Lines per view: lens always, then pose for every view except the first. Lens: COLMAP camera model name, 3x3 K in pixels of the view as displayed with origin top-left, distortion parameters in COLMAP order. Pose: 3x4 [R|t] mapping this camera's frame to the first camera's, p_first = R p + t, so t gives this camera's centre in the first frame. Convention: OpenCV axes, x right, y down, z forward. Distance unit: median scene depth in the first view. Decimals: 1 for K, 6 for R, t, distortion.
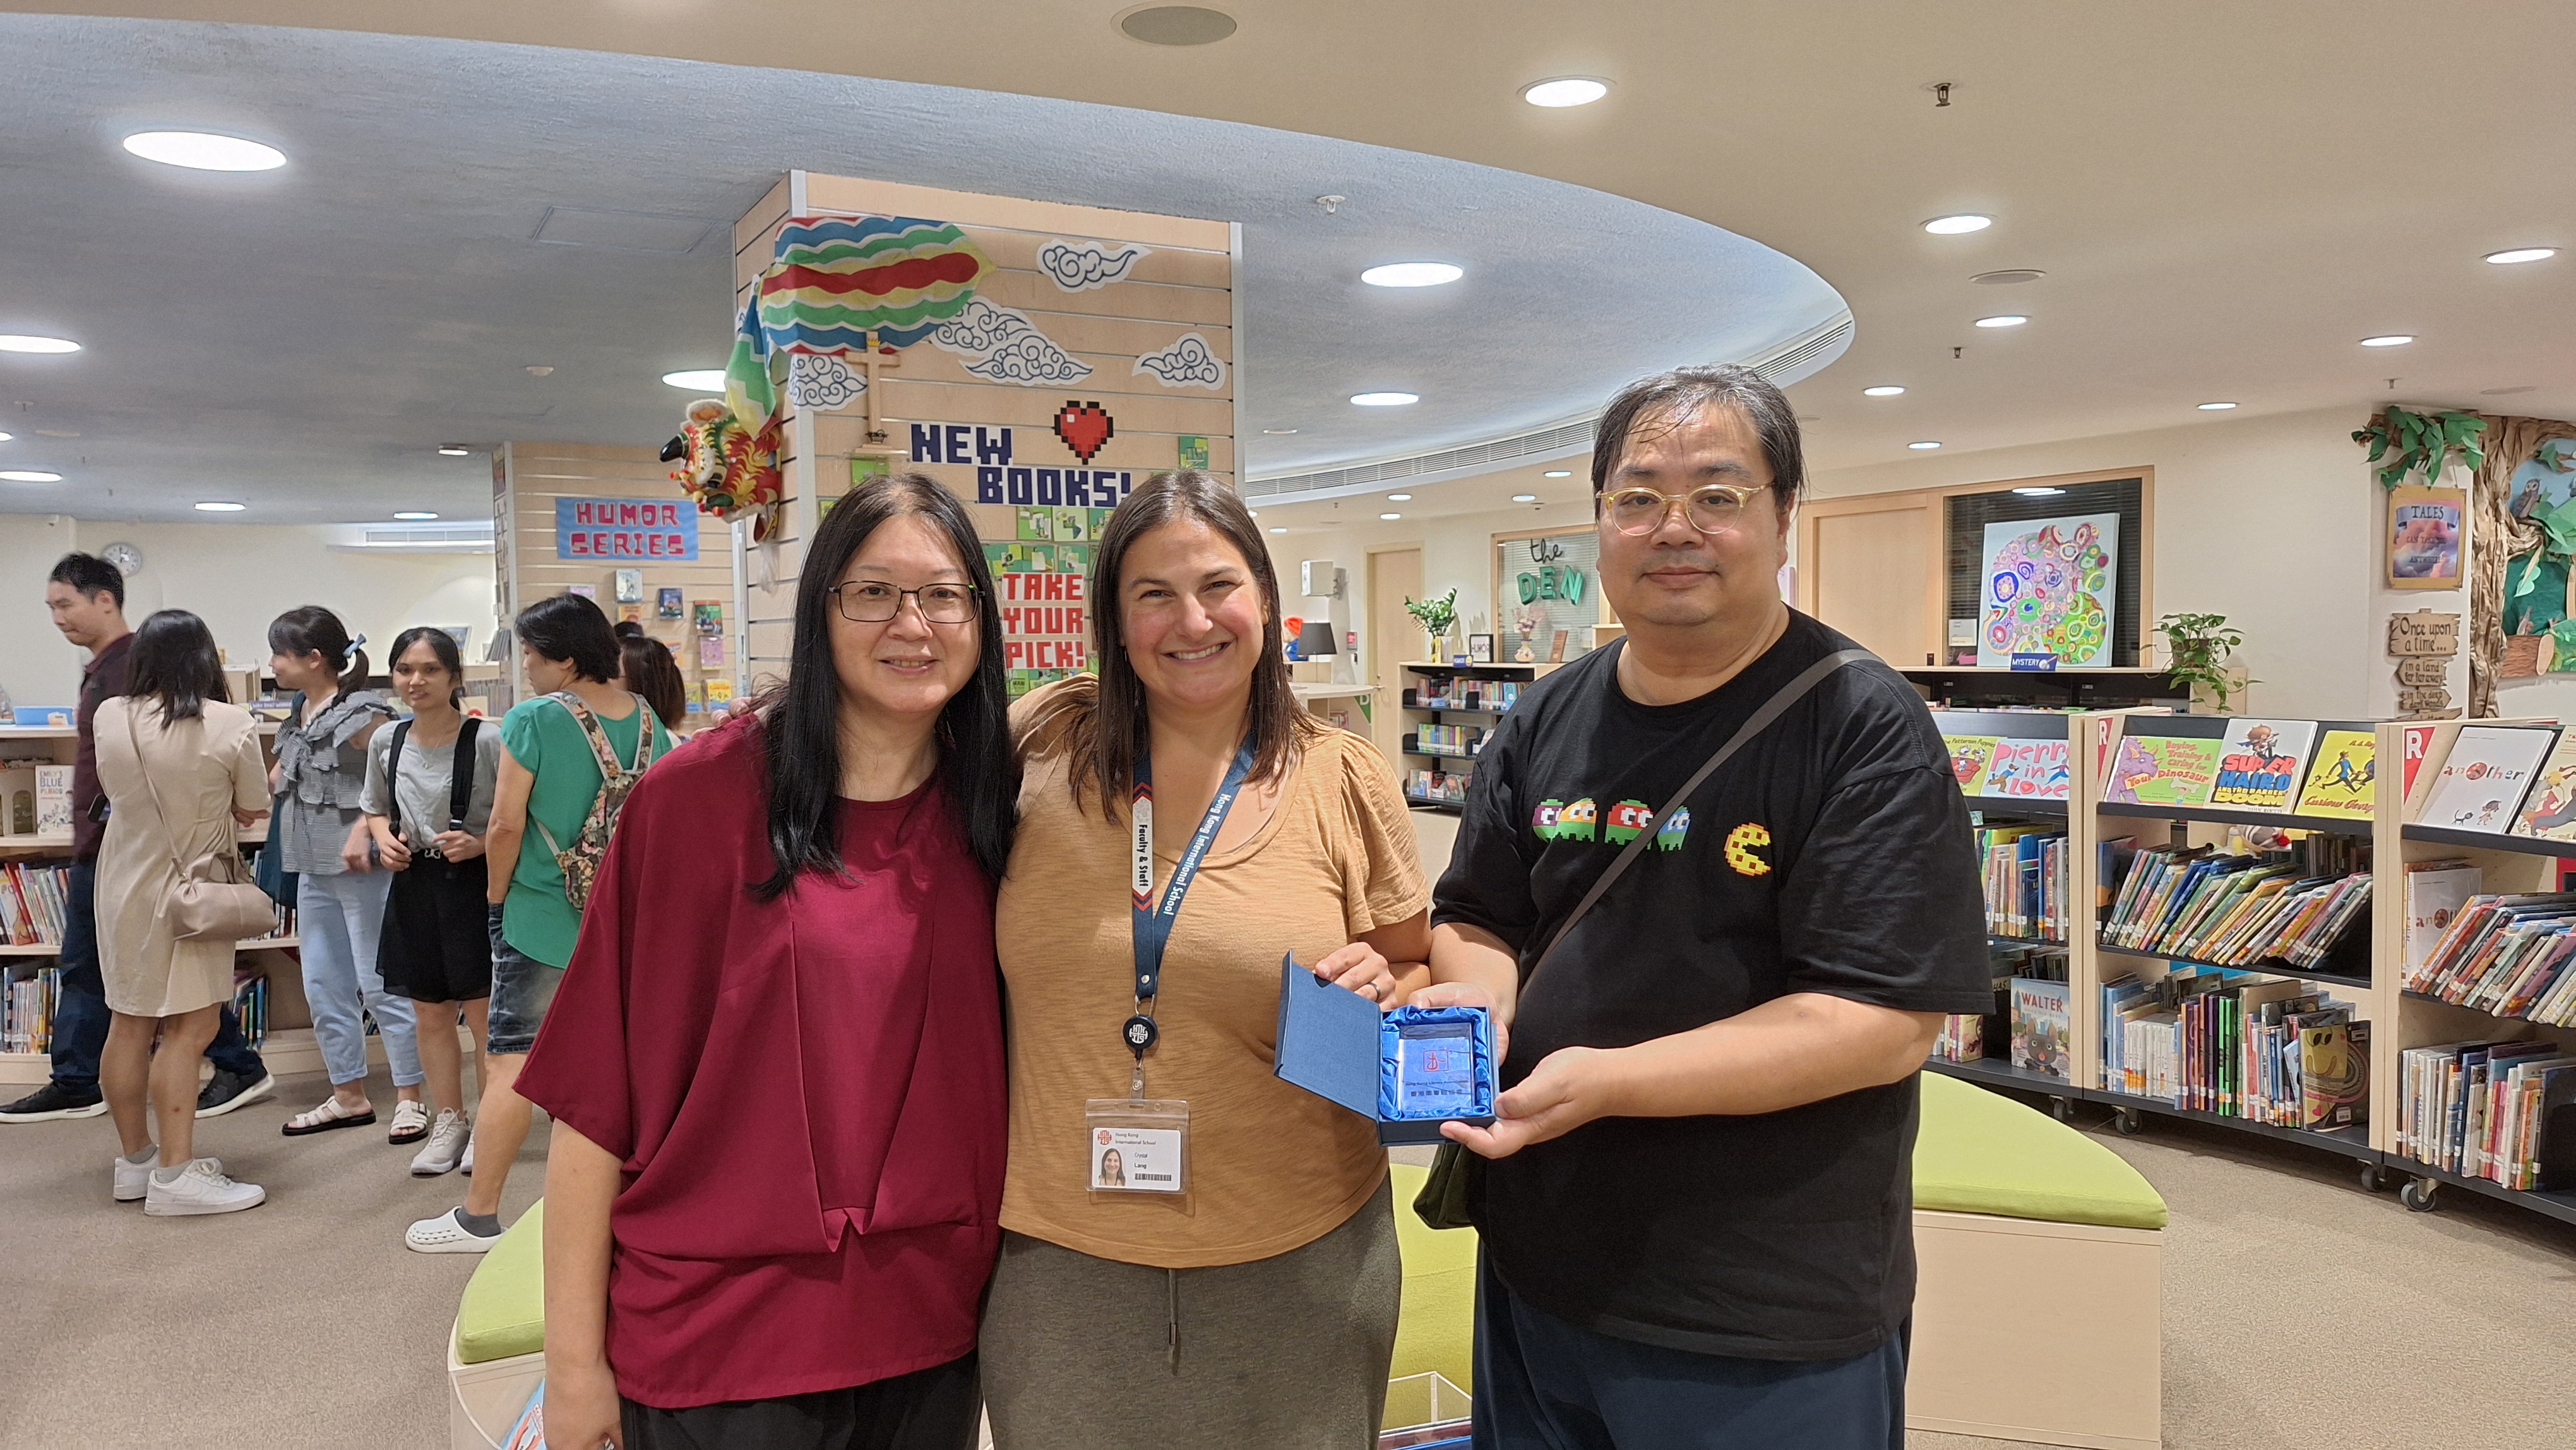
lens RADIAL K [[1784.2, 0, 1245.9], [0, 1784.2, 724.8], [0, 0, 1]] dist [0.033812, -0.057059]
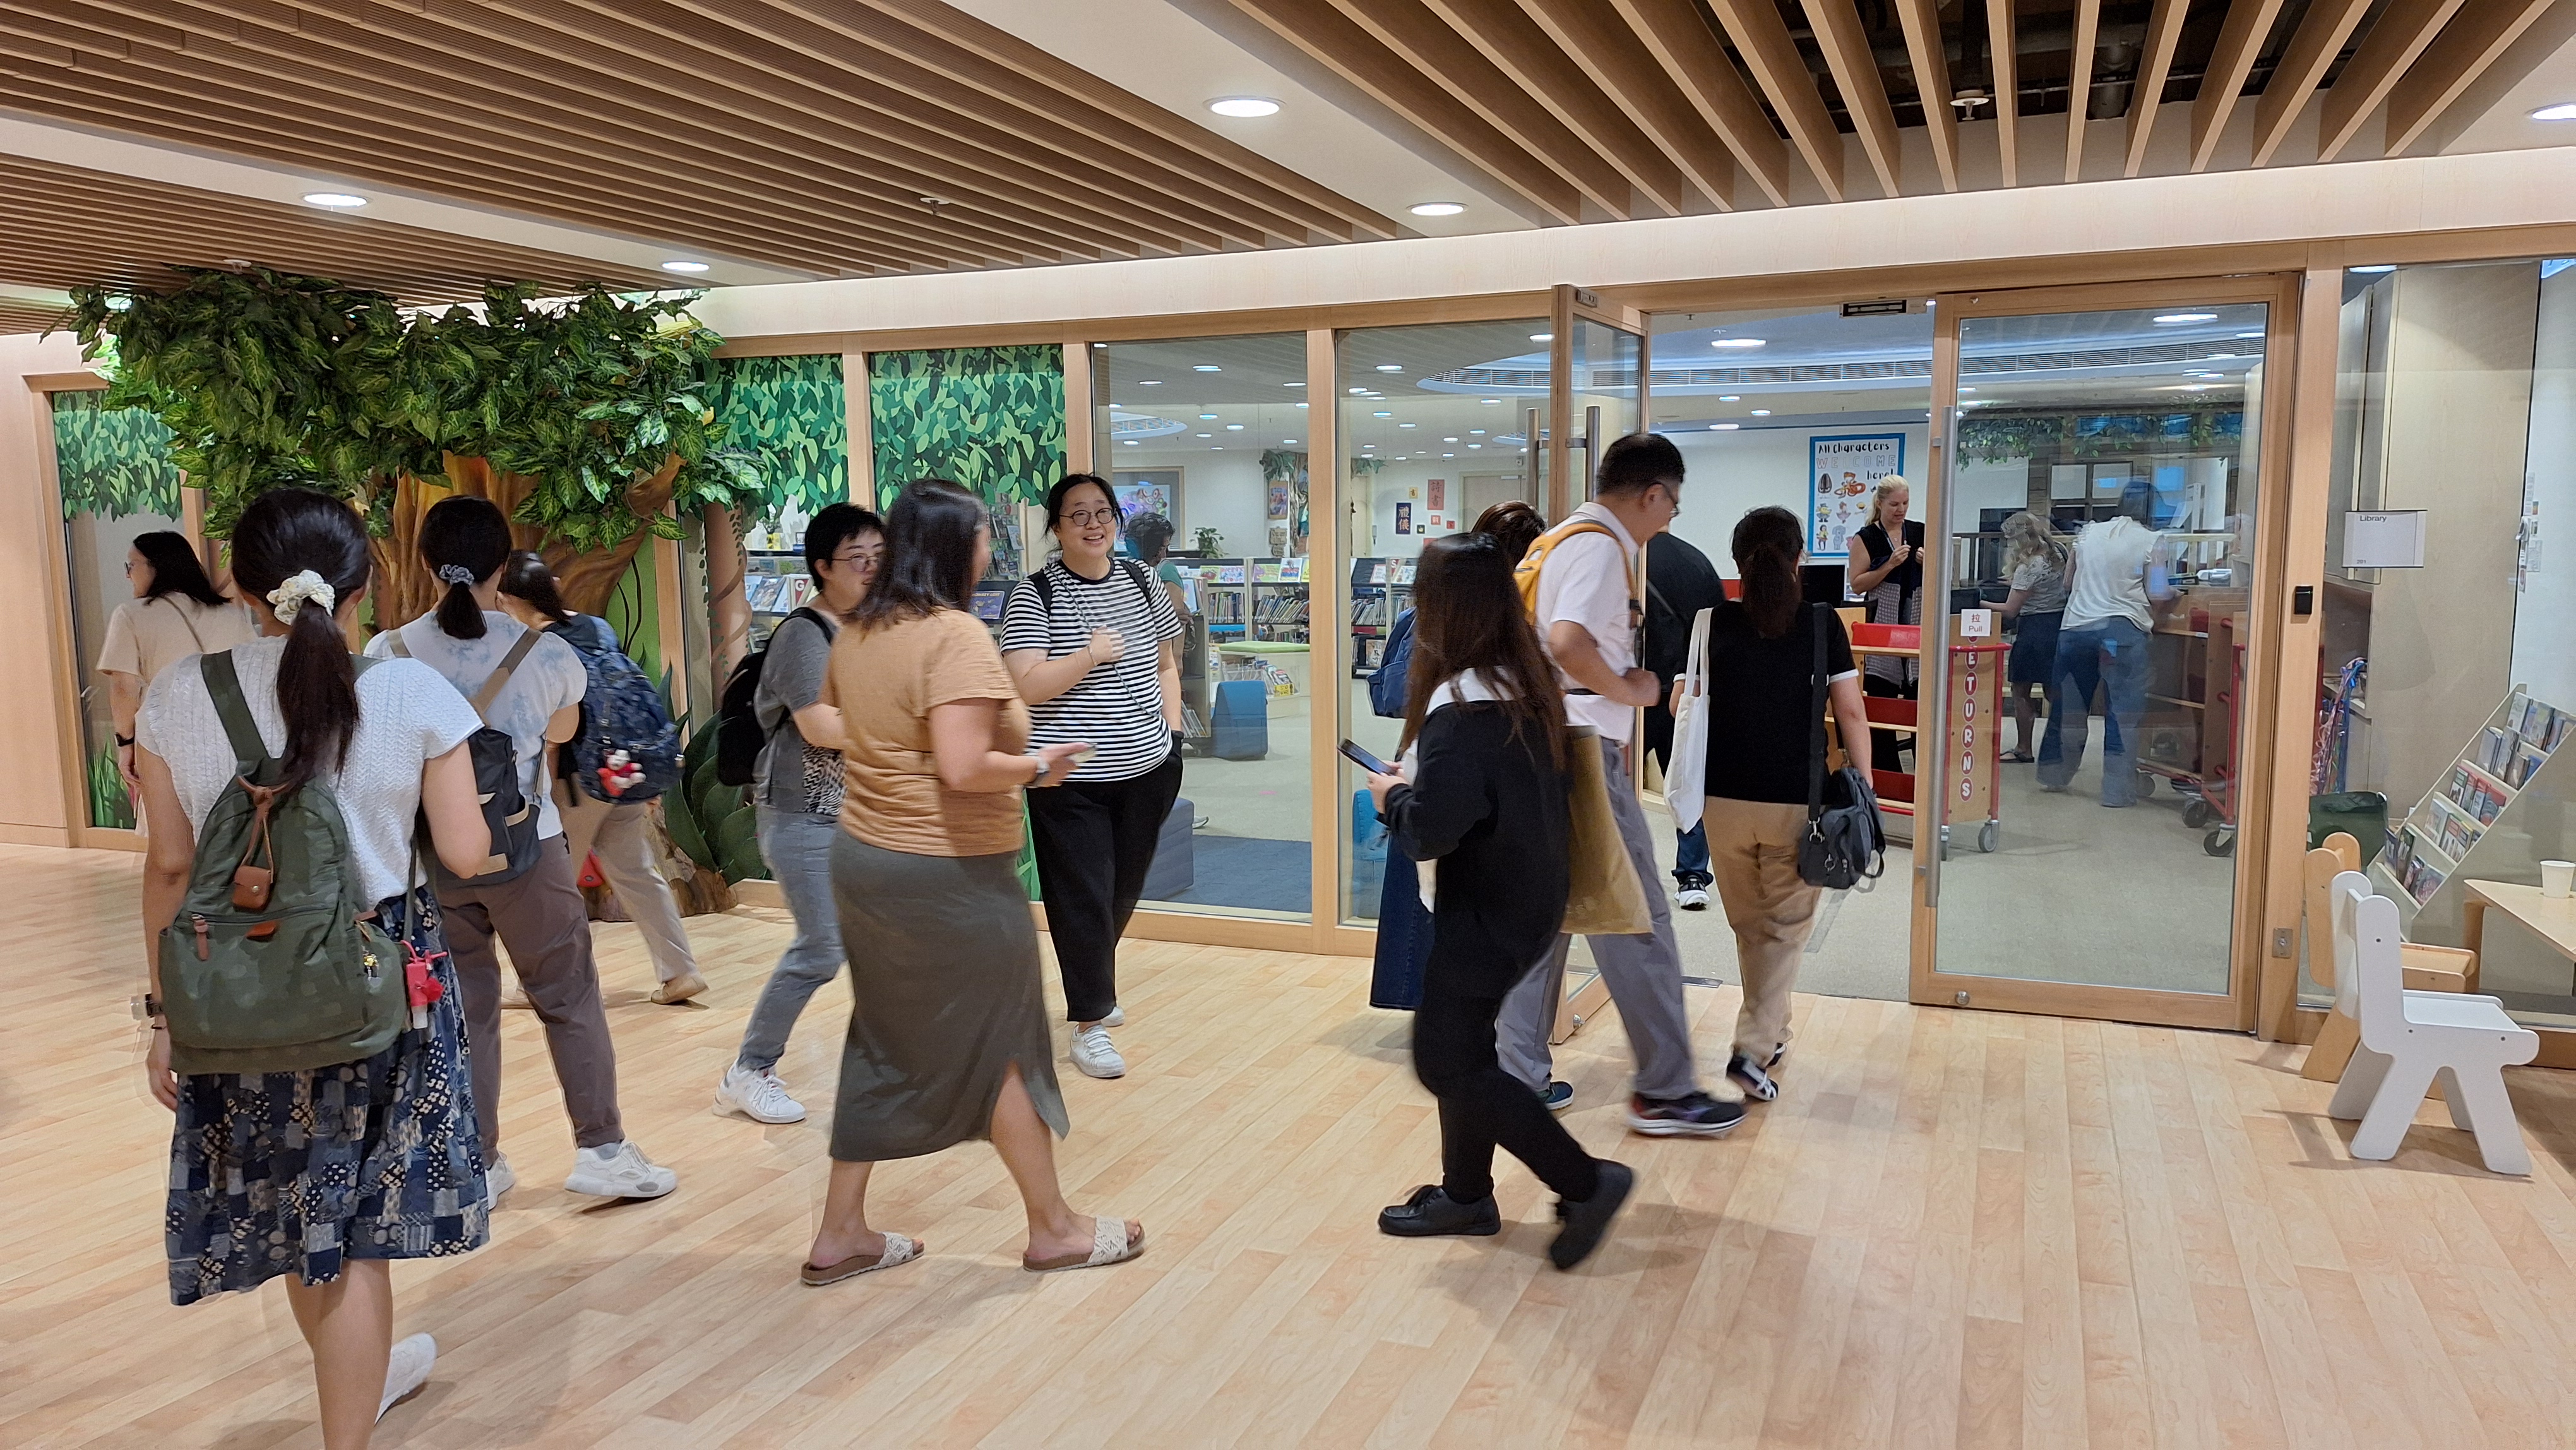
lens RADIAL K [[1784.2, 0, 1292.0], [0, 1784.2, 729.4], [0, 0, 1]] dist [0.033812, -0.057059]
pose [[0.769520, -0.064274, 0.635380, -1.654634], [0.024552, 0.997164, 0.071136, 0.077753], [-0.638150, -0.039140, 0.768916, -1.716105]]
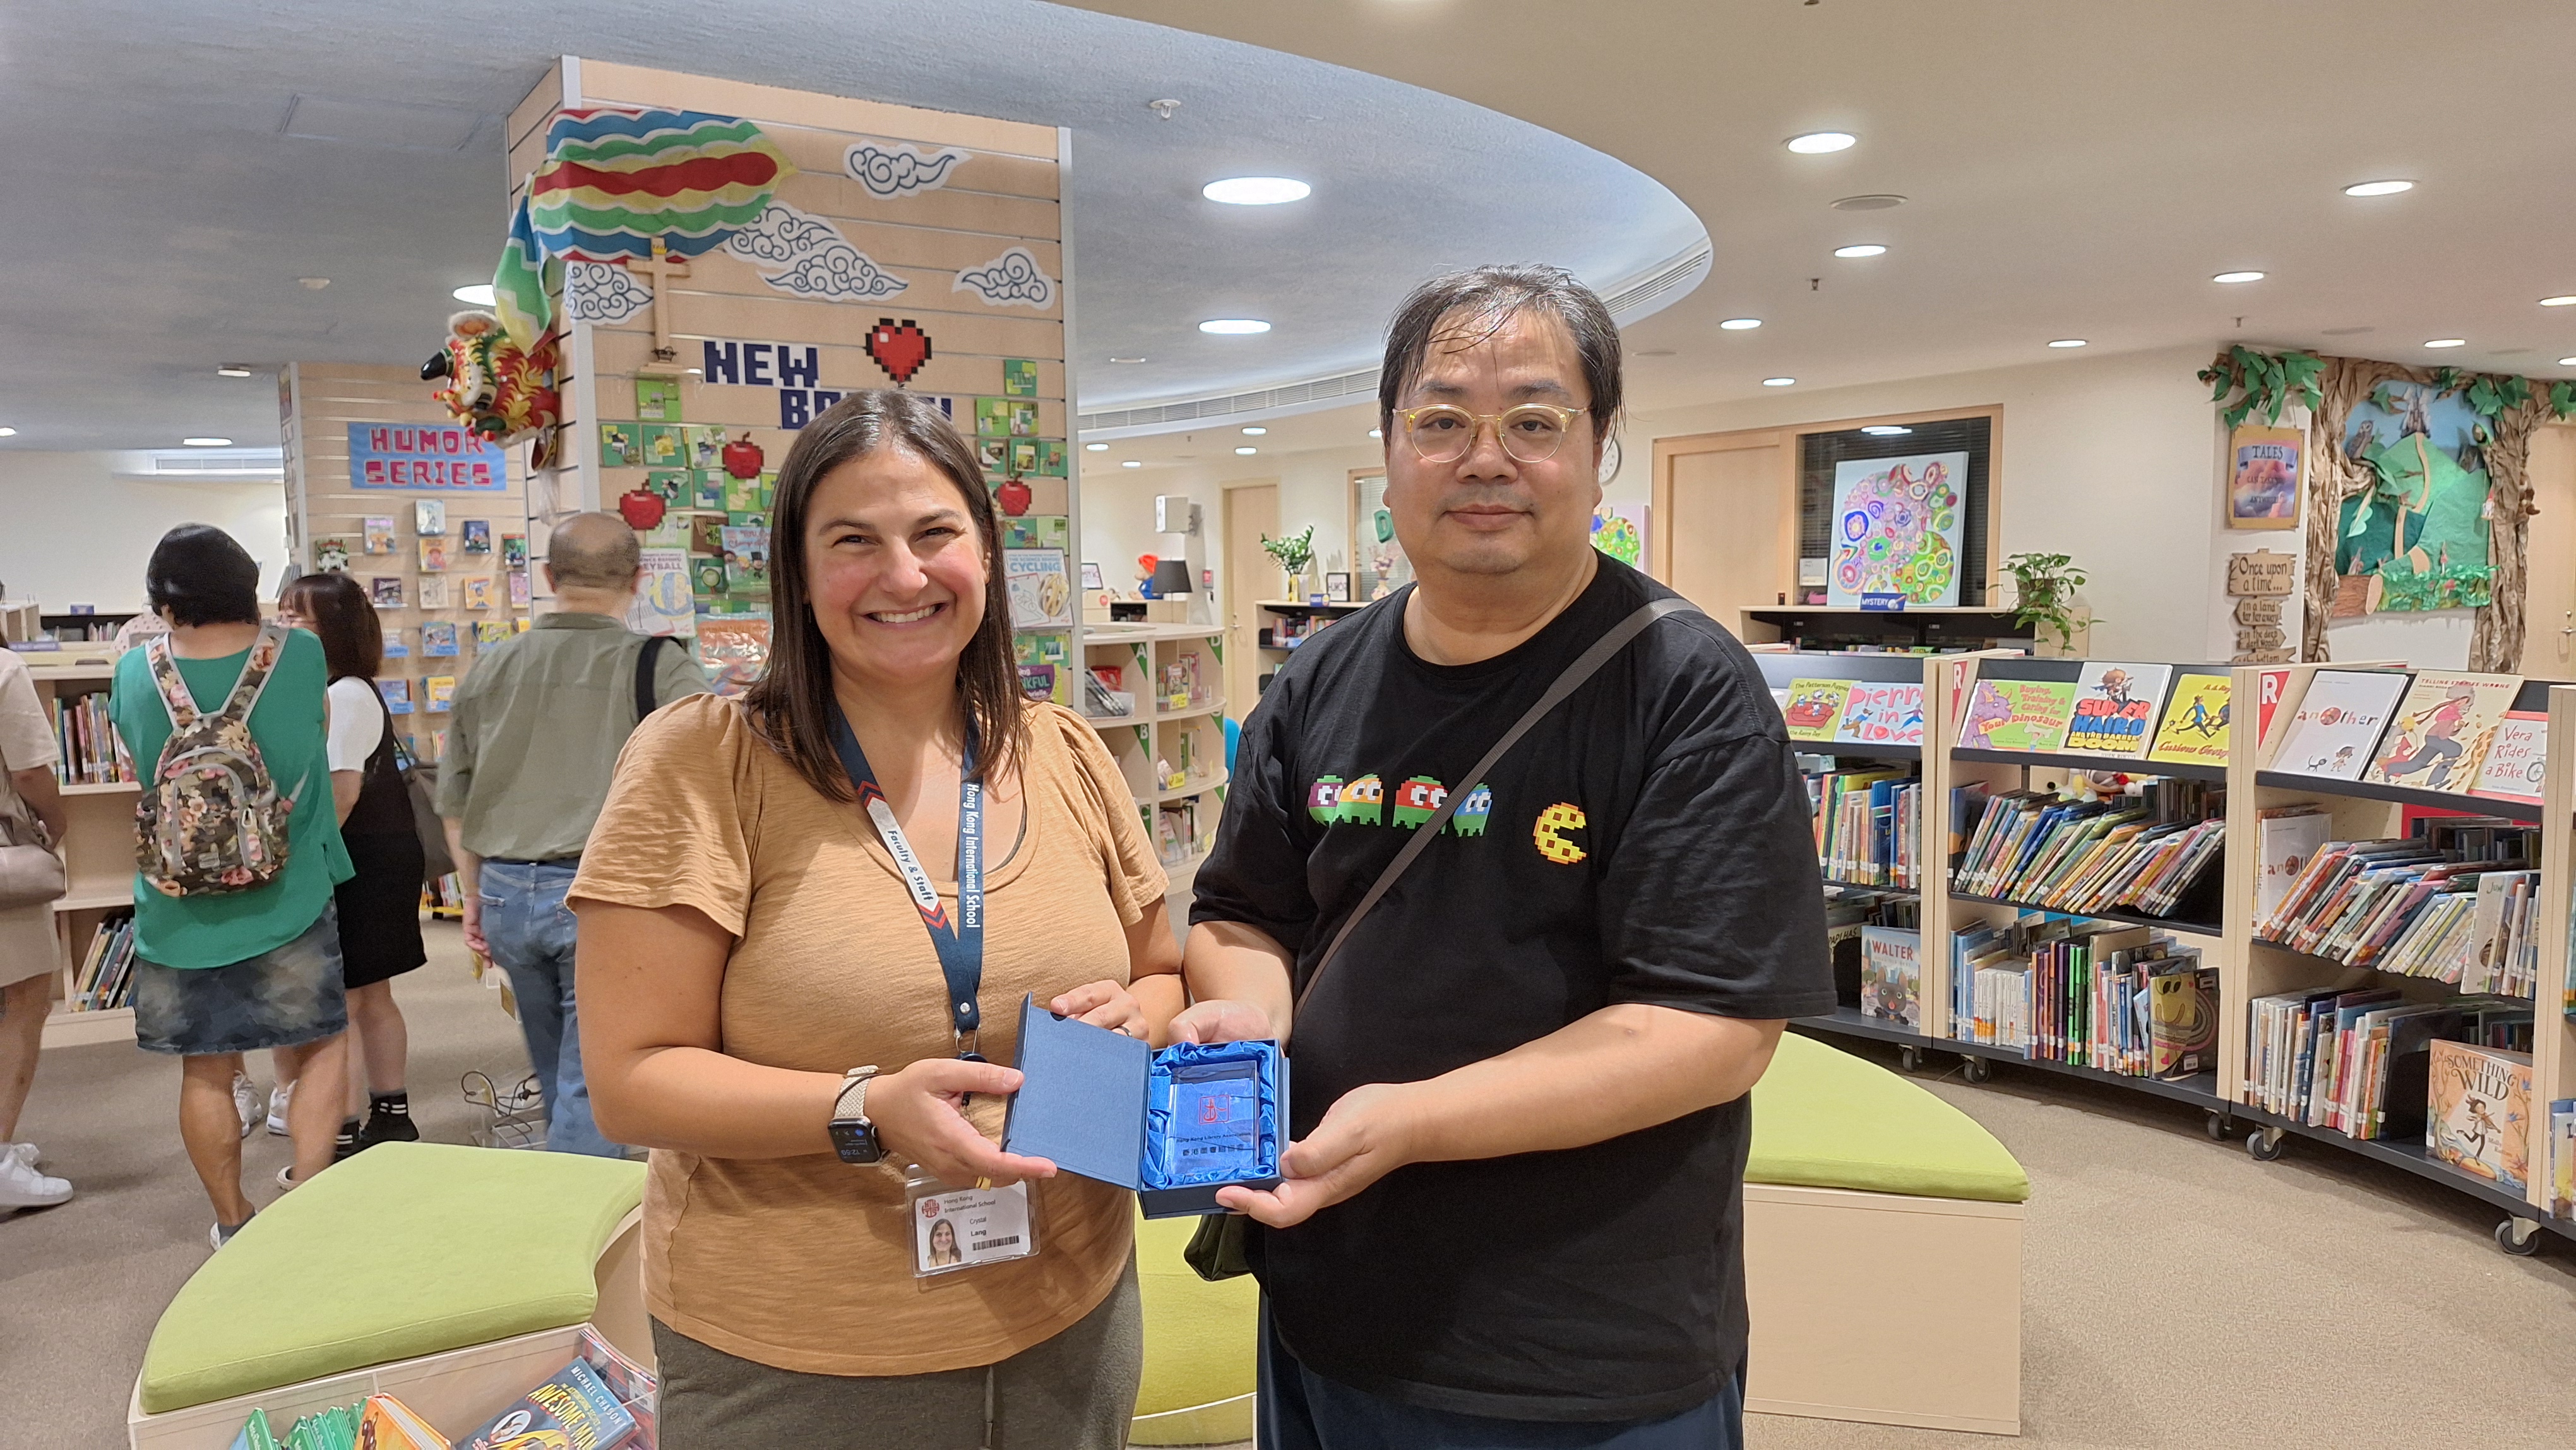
lens RADIAL K [[1784.2, 0, 1277.6], [0, 1784.2, 712.8], [0, 0, 1]] dist [0.033812, -0.057059]
pose [[0.996227, -0.005115, 0.086637, 0.025170], [0.002680, 0.999599, 0.028201, -0.003407], [-0.086747, -0.027862, 0.995841, 0.059631]]
